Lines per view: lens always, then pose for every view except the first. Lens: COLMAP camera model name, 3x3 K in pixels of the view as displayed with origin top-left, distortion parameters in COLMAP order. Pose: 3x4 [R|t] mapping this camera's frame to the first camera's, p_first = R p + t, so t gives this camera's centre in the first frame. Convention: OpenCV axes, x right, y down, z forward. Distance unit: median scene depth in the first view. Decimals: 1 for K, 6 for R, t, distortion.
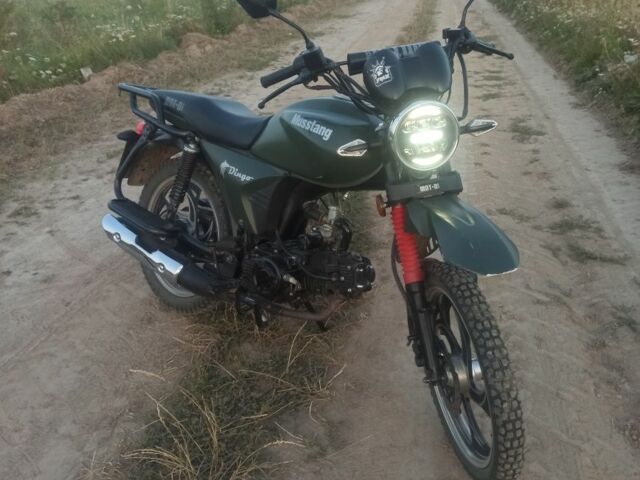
lens RADIAL K [[659.9, 0, 320.0], [0, 659.9, 240.0], [0, 0, 1]] dist [0.048957, -0.013243]
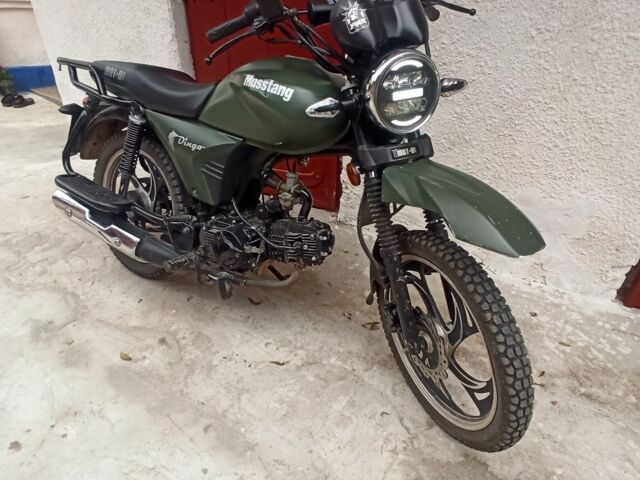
lens RADIAL K [[408.6, 0, 321.2], [0, 408.6, 250.7], [0, 0, 1]] dist [-0.082660, 0.057169]
pose [[0.980605, -0.072269, 0.182185, -0.056239], [0.042566, 0.985877, 0.161970, -0.035470], [-0.191318, -0.151074, 0.969832, 0.399322]]
